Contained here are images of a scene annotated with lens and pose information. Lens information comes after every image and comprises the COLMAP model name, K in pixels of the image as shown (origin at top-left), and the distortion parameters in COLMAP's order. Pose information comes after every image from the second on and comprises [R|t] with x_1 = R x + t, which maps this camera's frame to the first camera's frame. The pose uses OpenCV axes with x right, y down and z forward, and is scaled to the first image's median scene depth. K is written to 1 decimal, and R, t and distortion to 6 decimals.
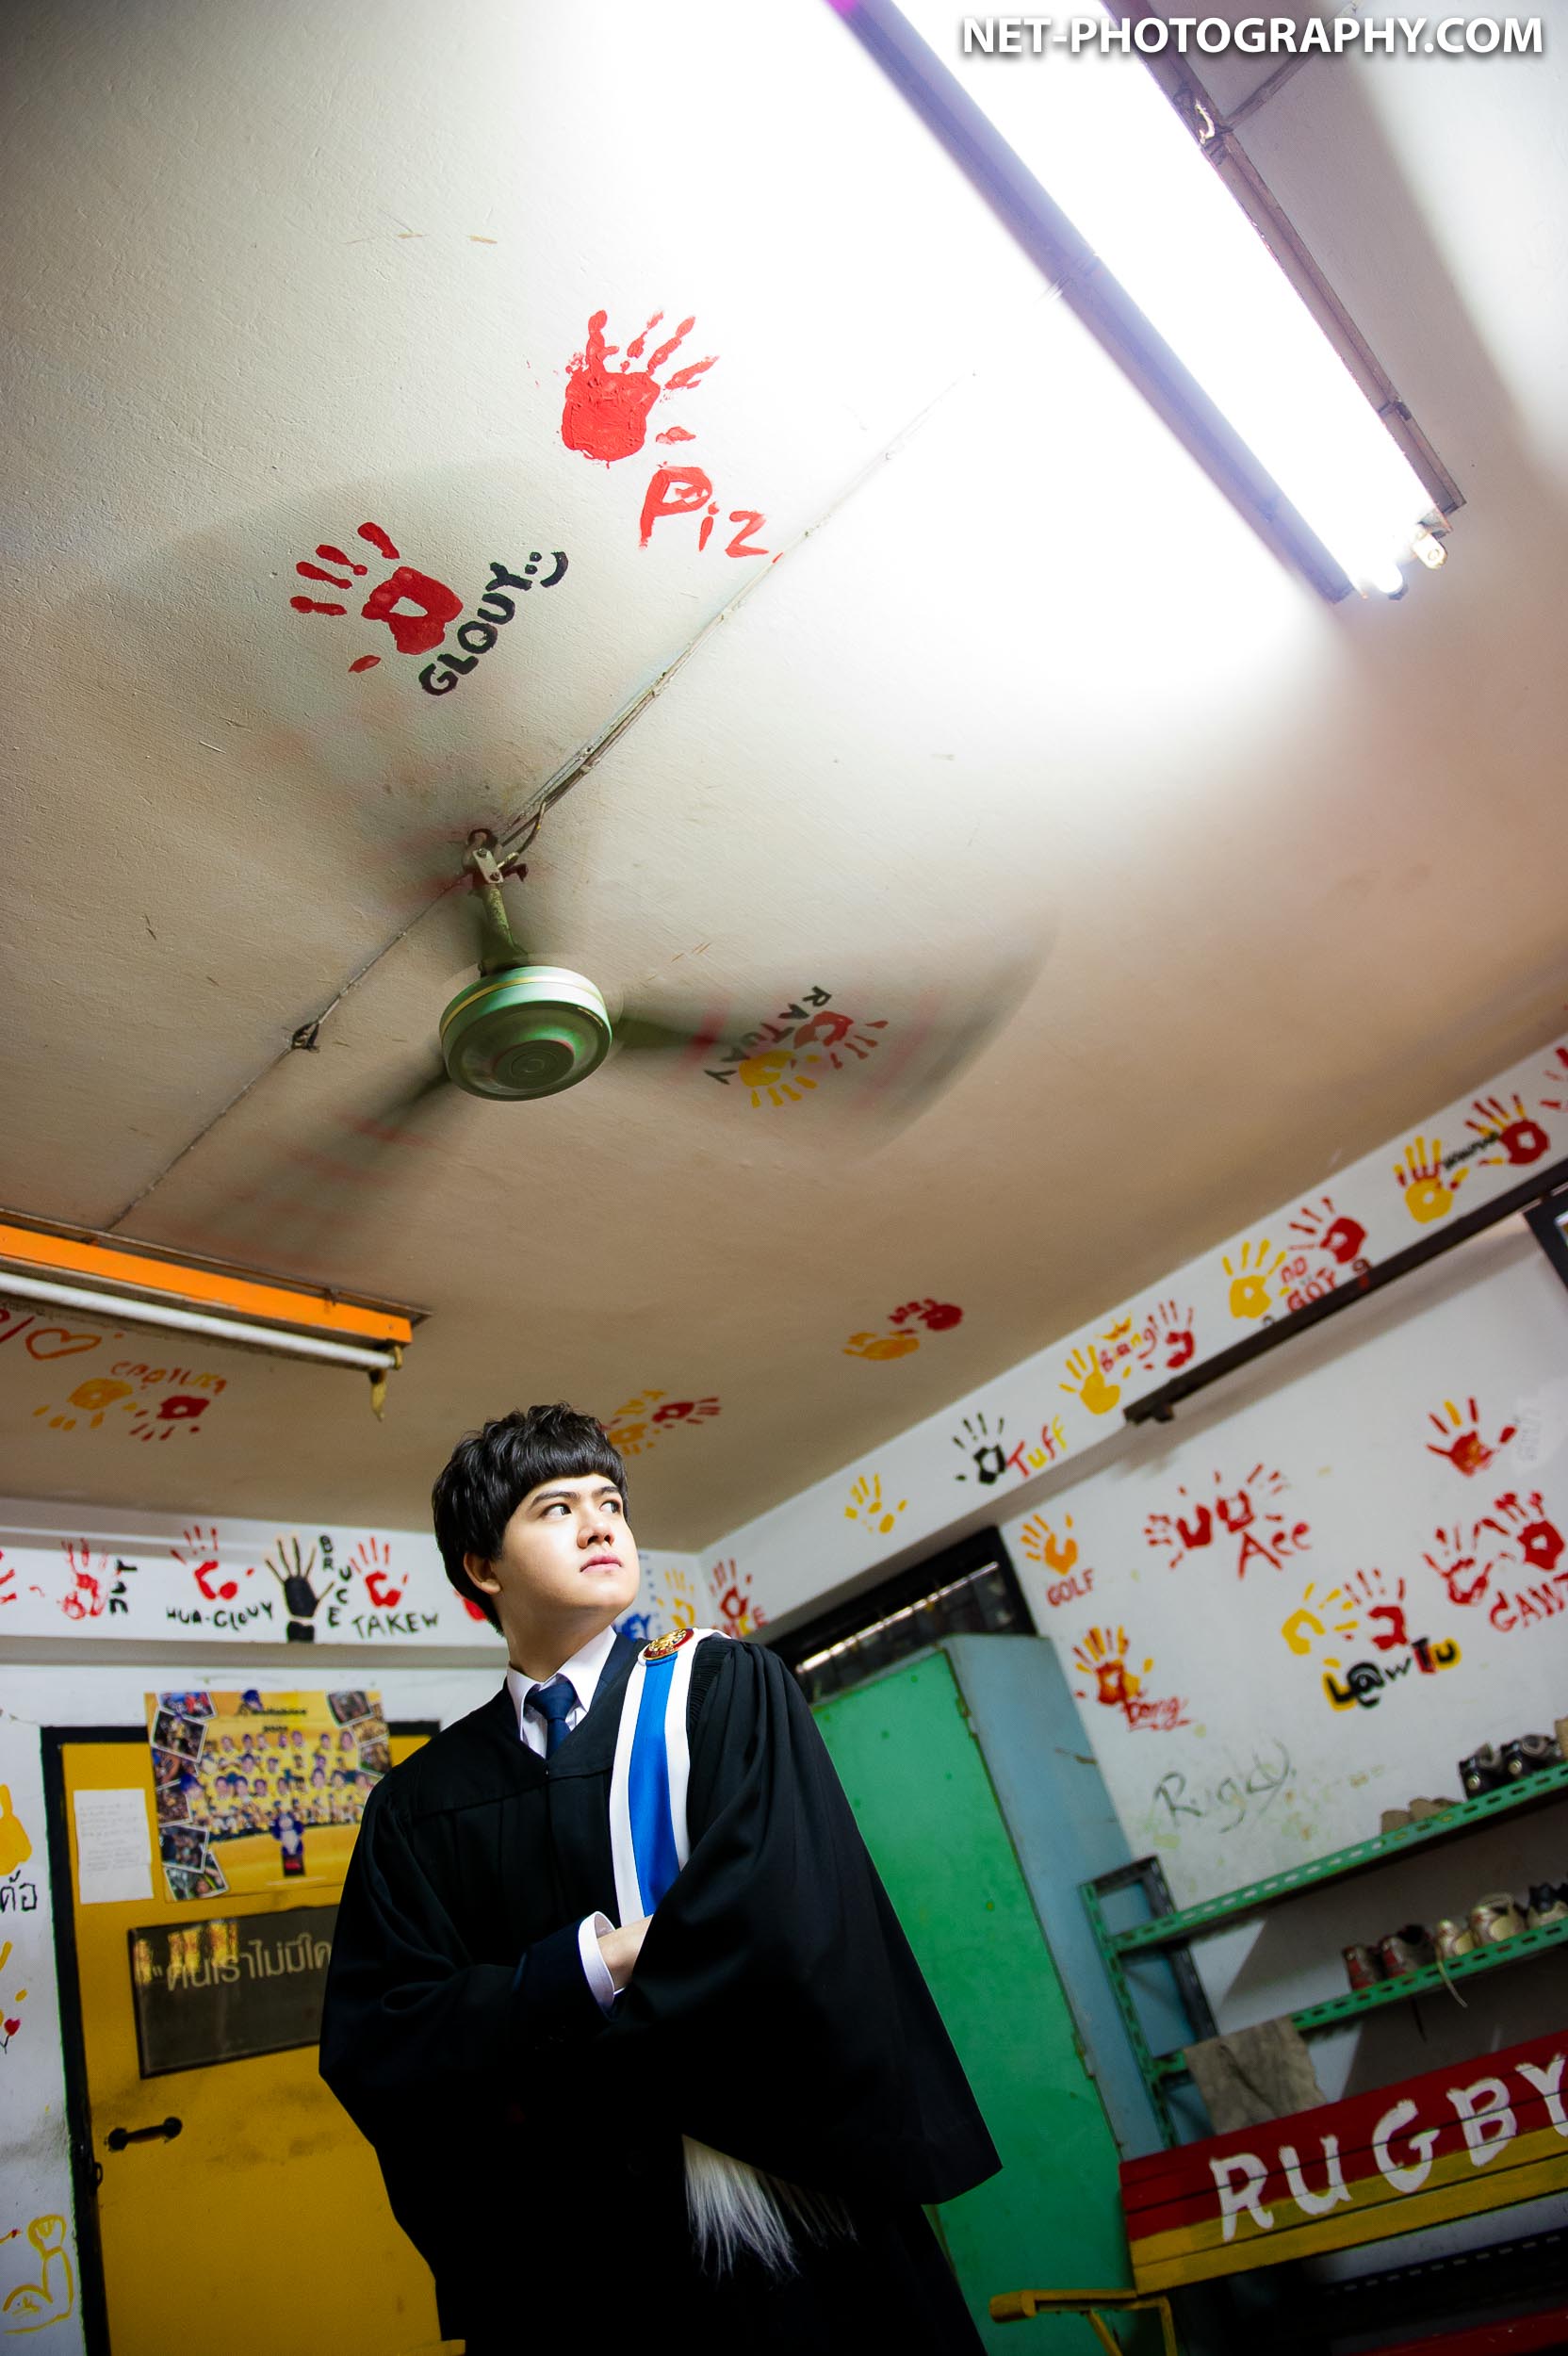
lens RADIAL K [[1625.6, 0, 789.4], [0, 1625.6, 1184.9], [0, 0, 1]] dist [-0.045555, -0.006119]
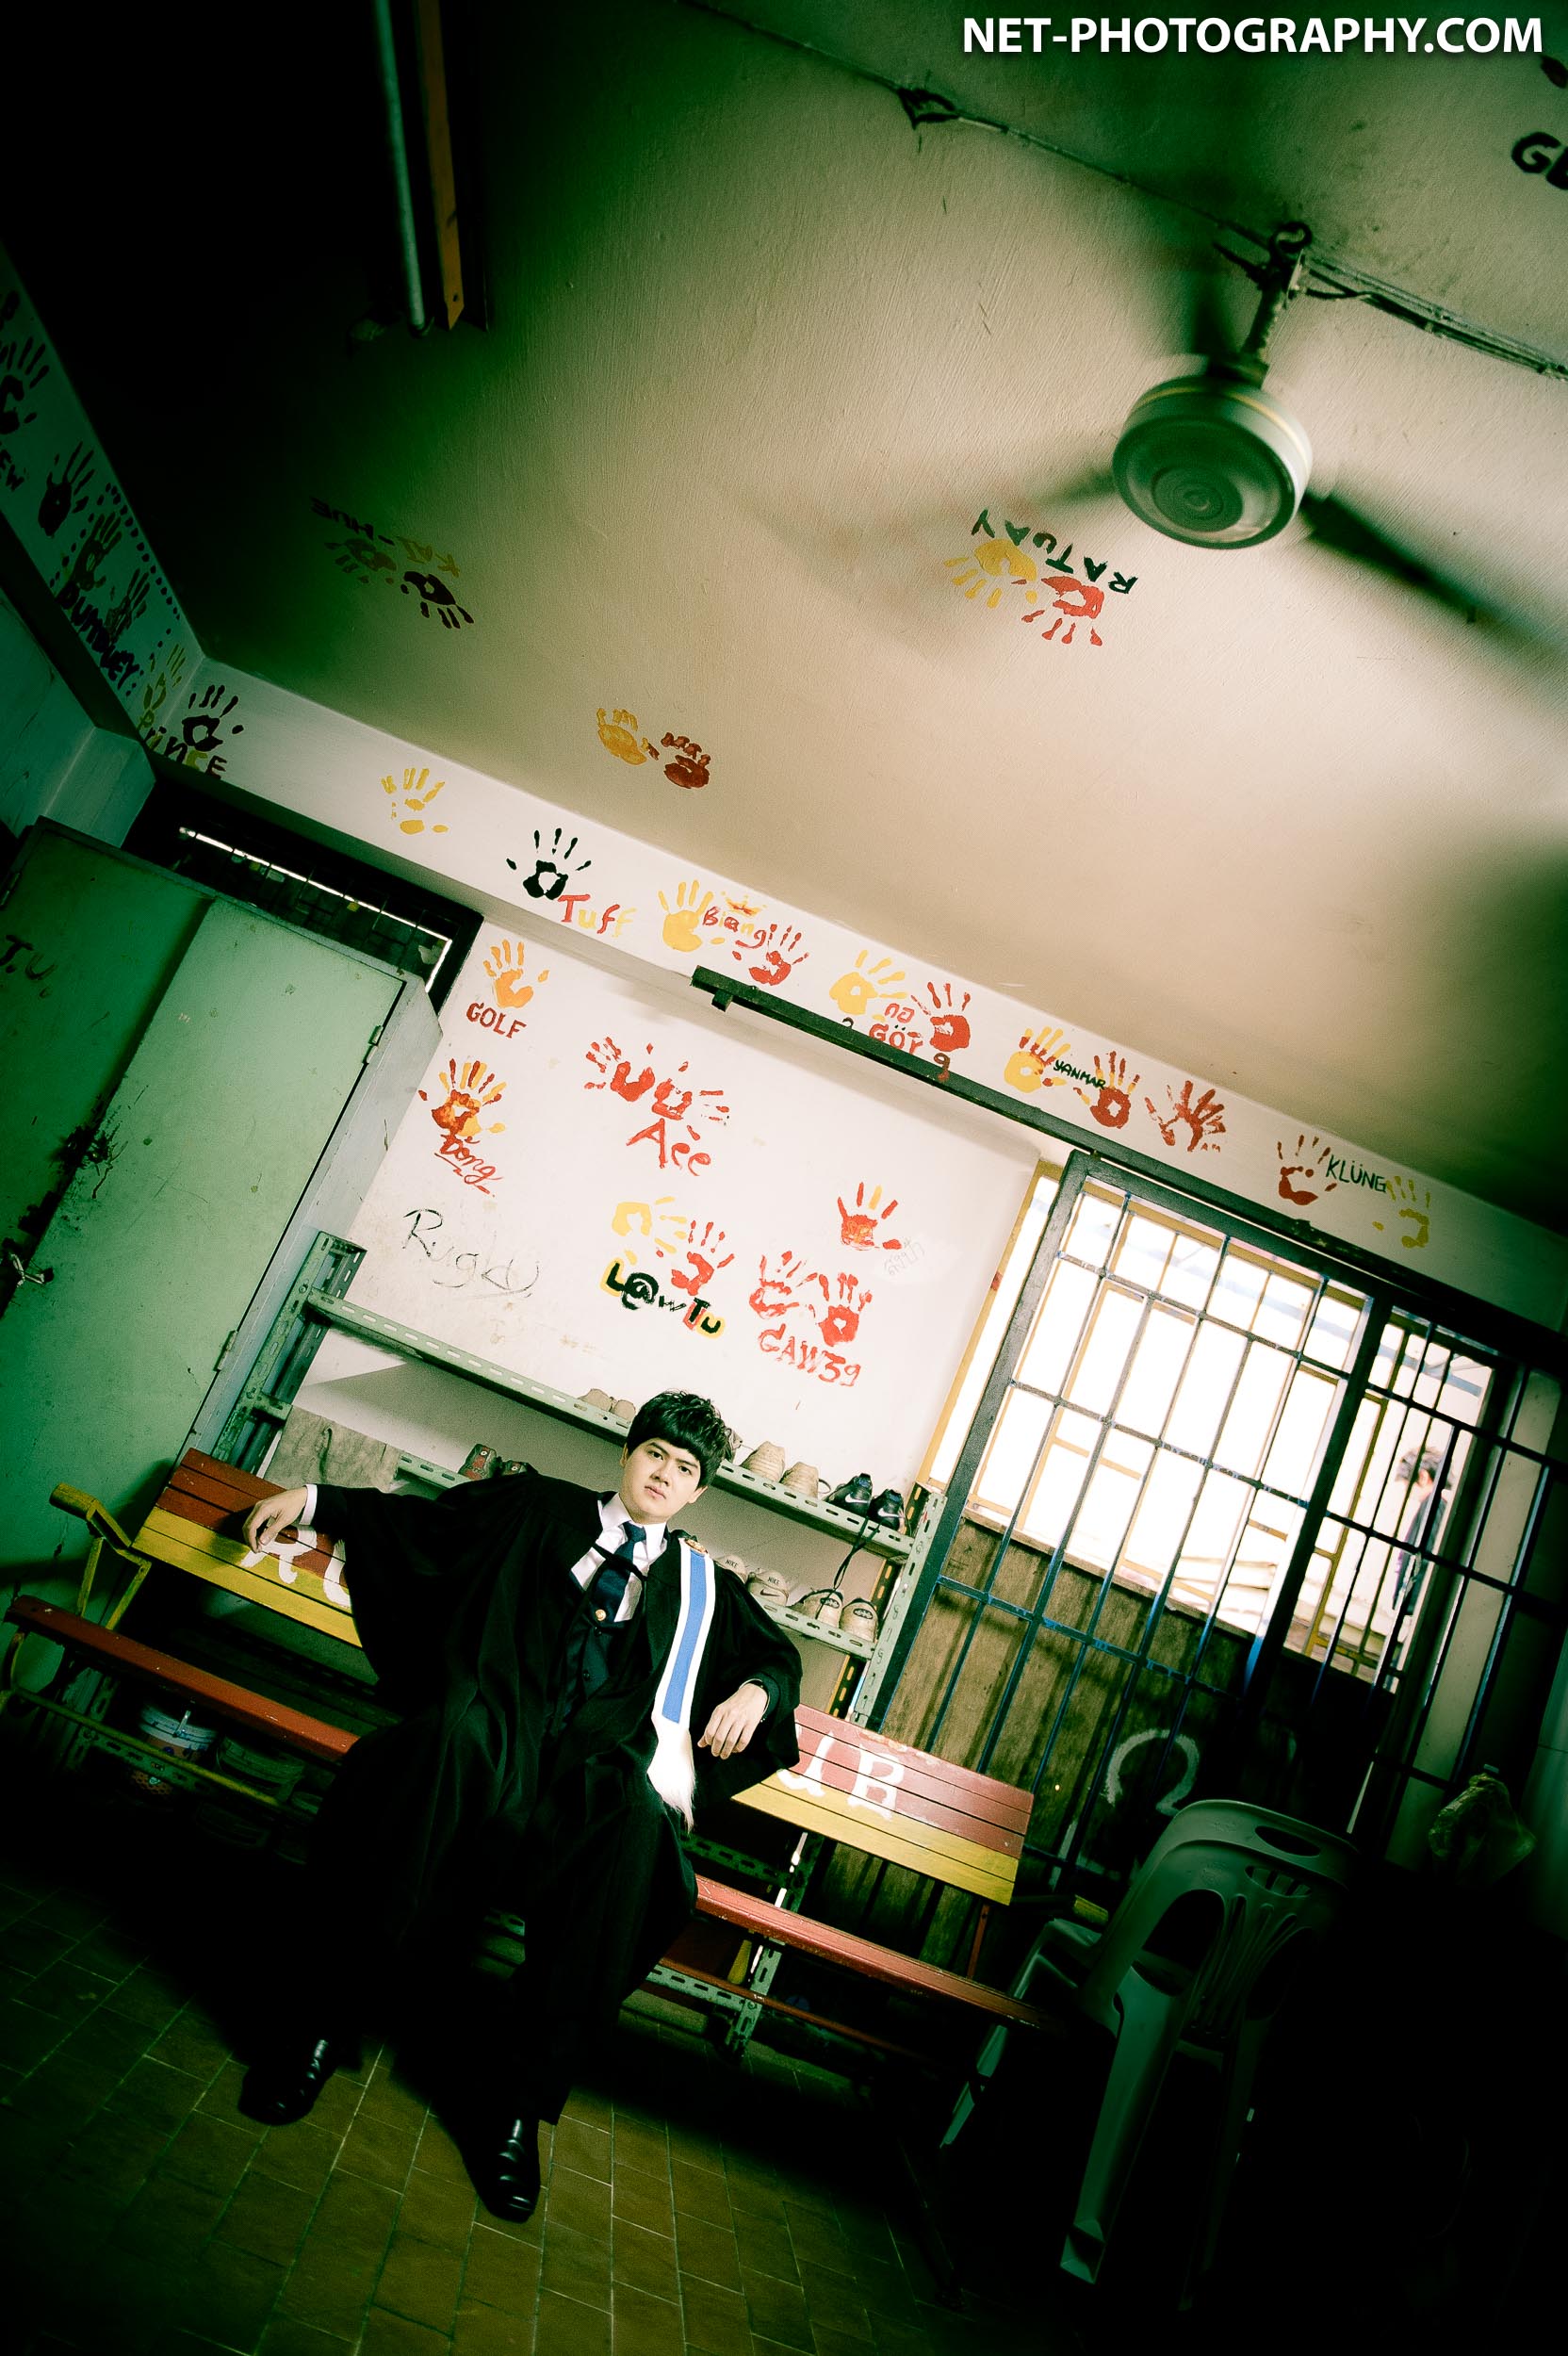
lens RADIAL K [[1625.6, 0, 789.4], [0, 1625.6, 1184.9], [0, 0, 1]] dist [-0.045555, -0.006119]
pose [[0.492142, 0.656257, 0.571946, -0.259927], [-0.810291, 0.585475, 0.025449, 0.149690], [-0.318159, -0.475967, 0.819896, 0.090423]]
